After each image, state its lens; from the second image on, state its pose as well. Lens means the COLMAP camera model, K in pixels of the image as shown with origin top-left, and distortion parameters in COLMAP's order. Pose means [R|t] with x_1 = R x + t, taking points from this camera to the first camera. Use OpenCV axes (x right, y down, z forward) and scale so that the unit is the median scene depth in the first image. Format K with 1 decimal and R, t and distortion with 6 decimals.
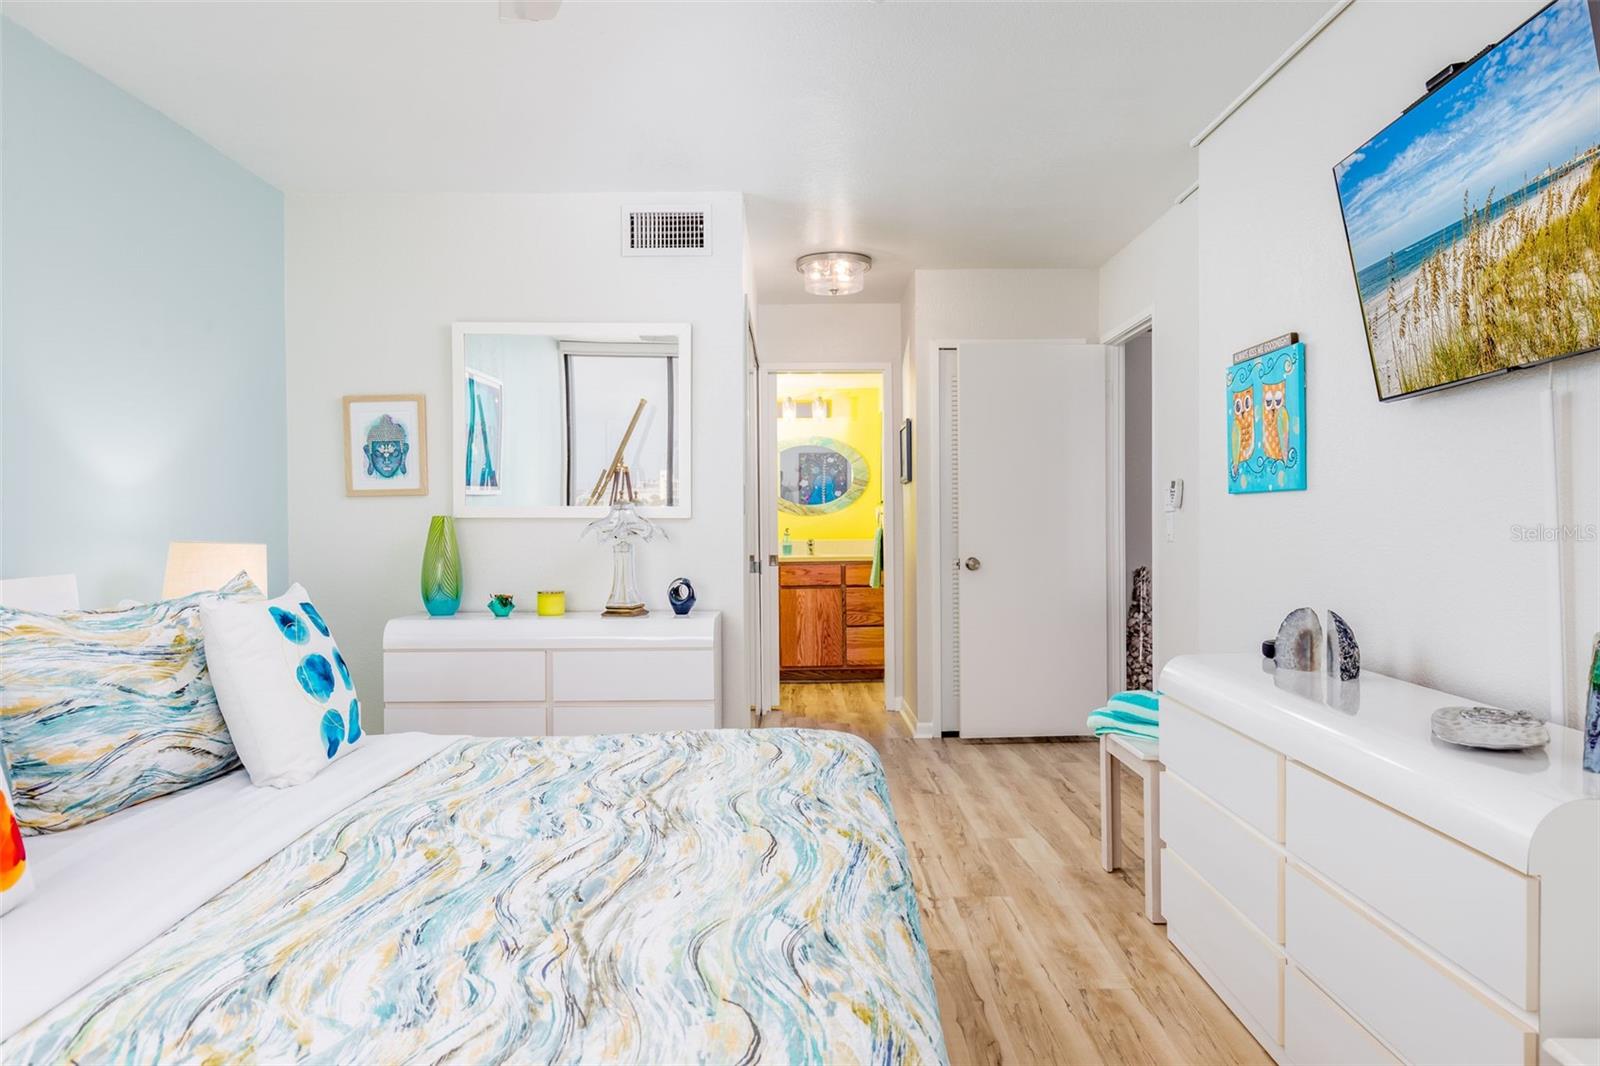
lens RADIAL K [[1076.4, 0, 799.6], [0, 1076.4, 524.7], [0, 0, 1]] dist [0.003942, -0.002556]
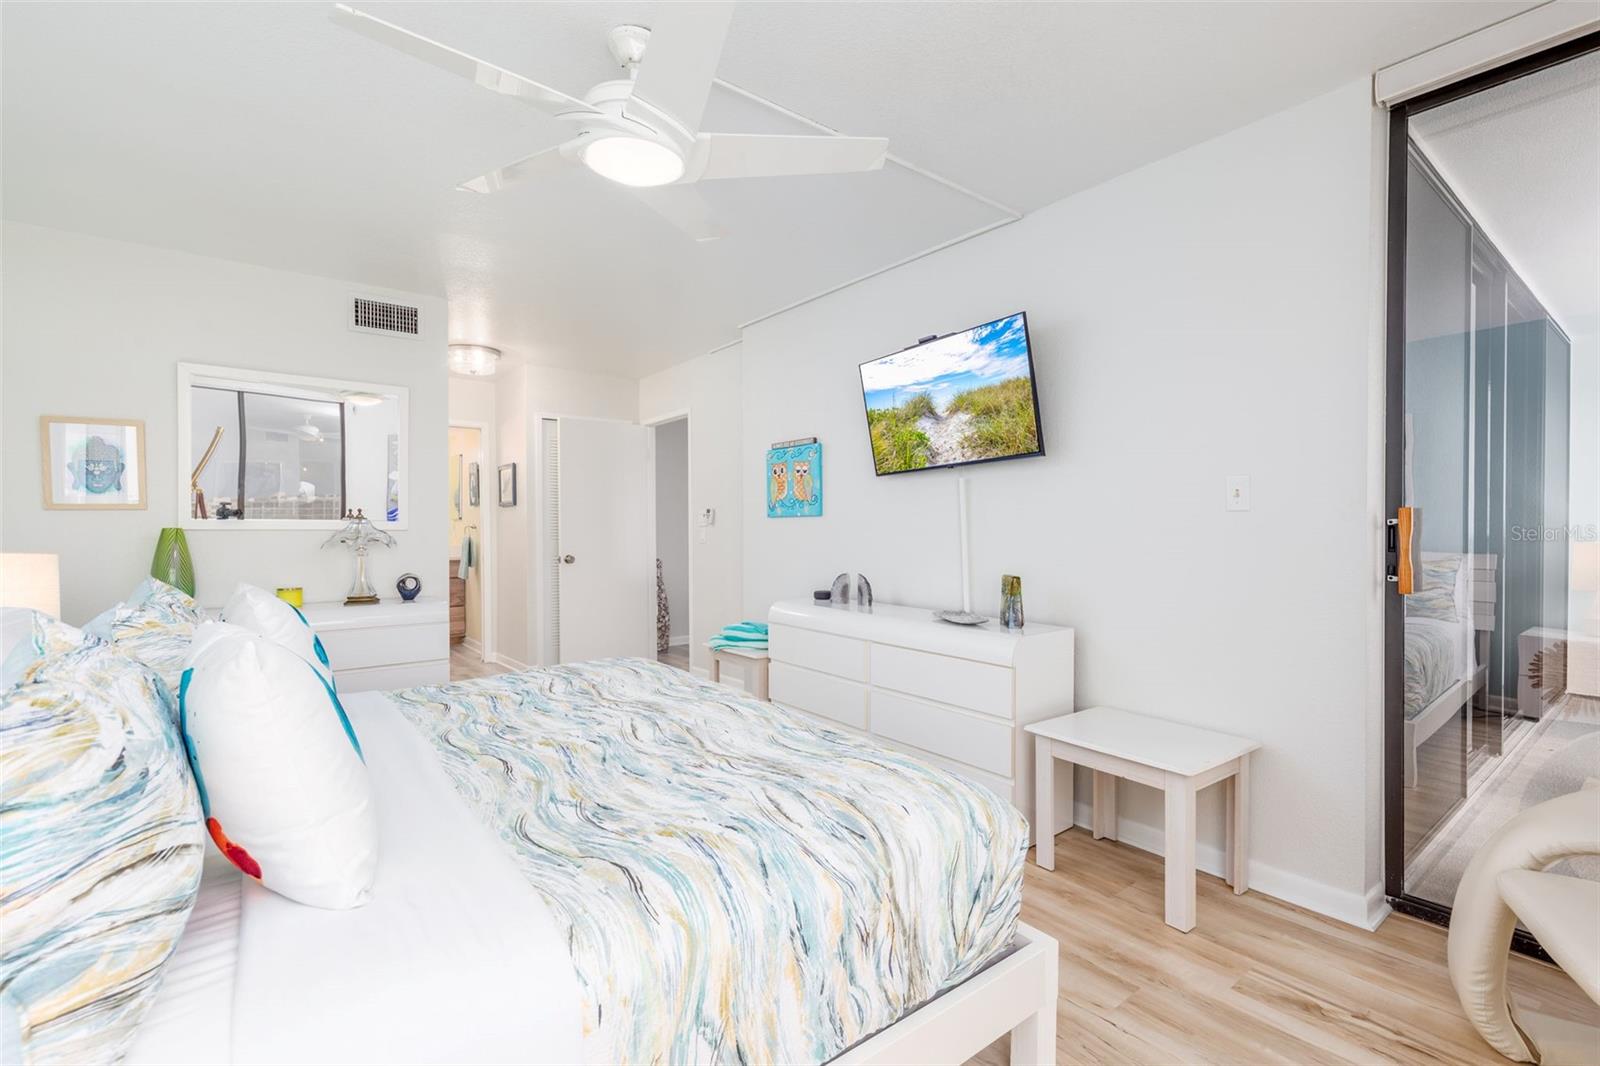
lens RADIAL K [[708.6, 0, 790.8], [0, 708.6, 531.5], [0, 0, 1]] dist [0.014738, -0.003209]
pose [[0.800030, -0.000591, 0.599960, -0.451146], [0.003135, 0.999990, -0.003195, 0.000375], [-0.599952, 0.004437, 0.800024, -0.030597]]
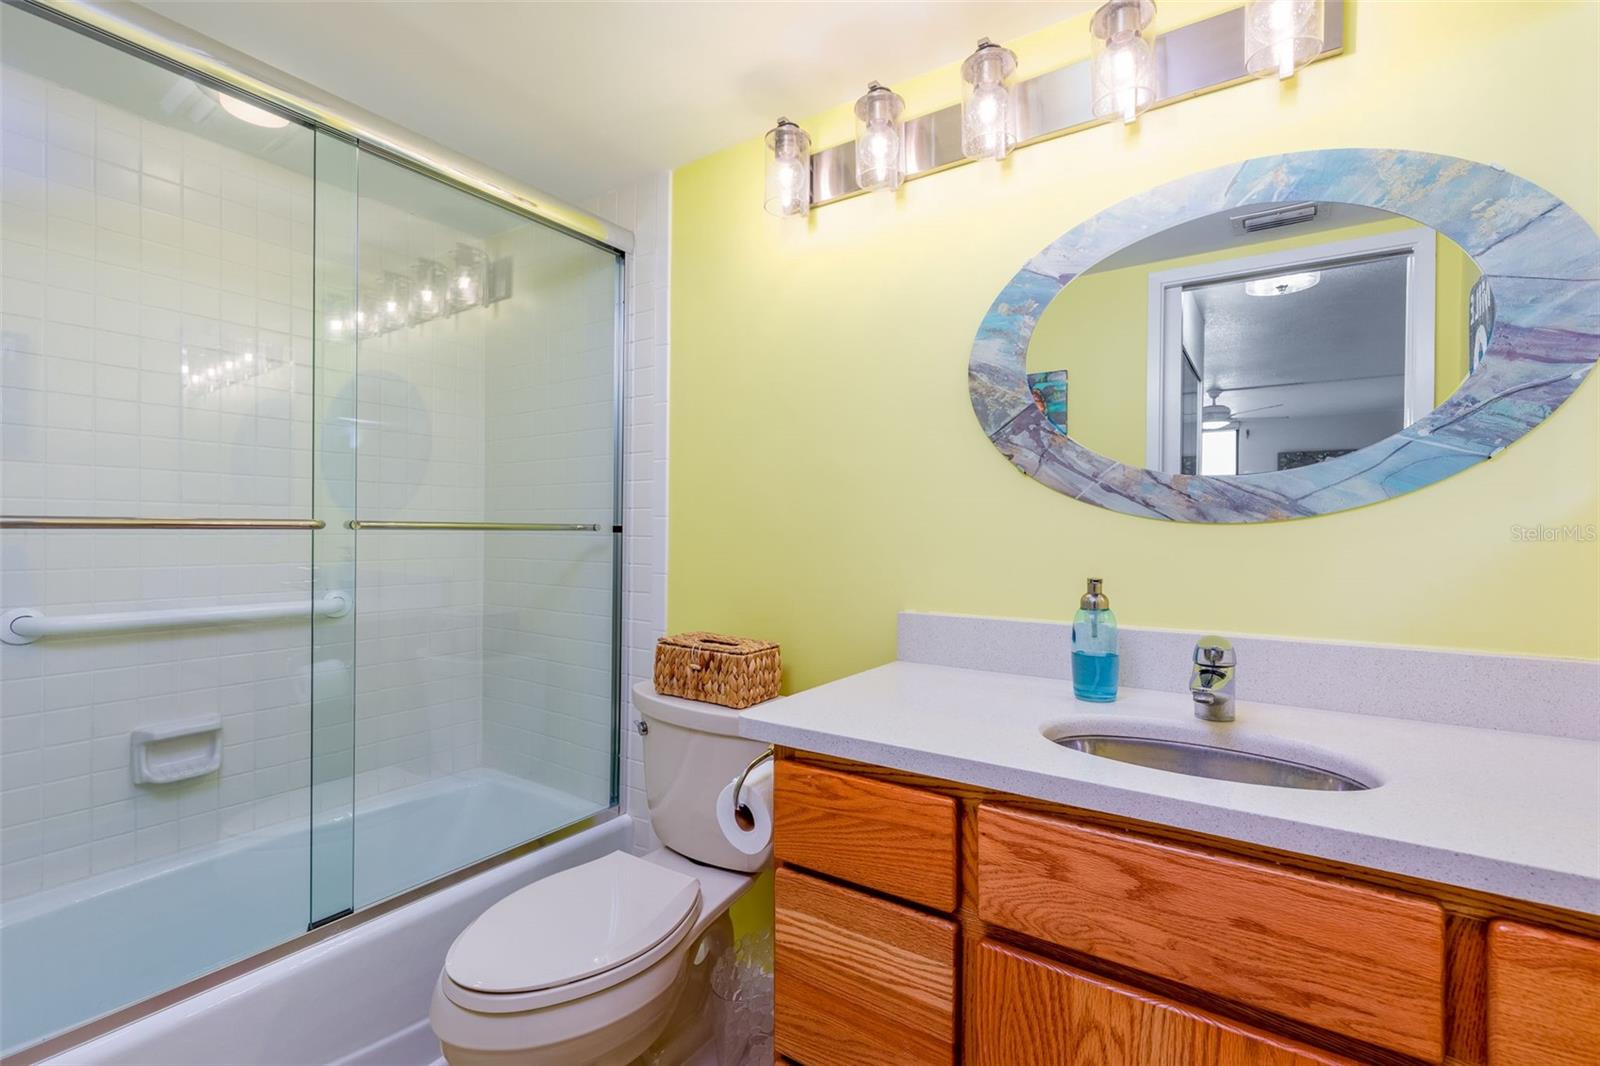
lens RADIAL K [[708.6, 0, 802.4], [0, 708.6, 528.0], [0, 0, 1]] dist [0.014738, -0.003209]
pose [[0.818391, 0.007683, -0.574611, 0.079144], [-0.011570, 0.999928, -0.003110, -0.019729], [0.574546, 0.009194, 0.818421, 2.861179]]
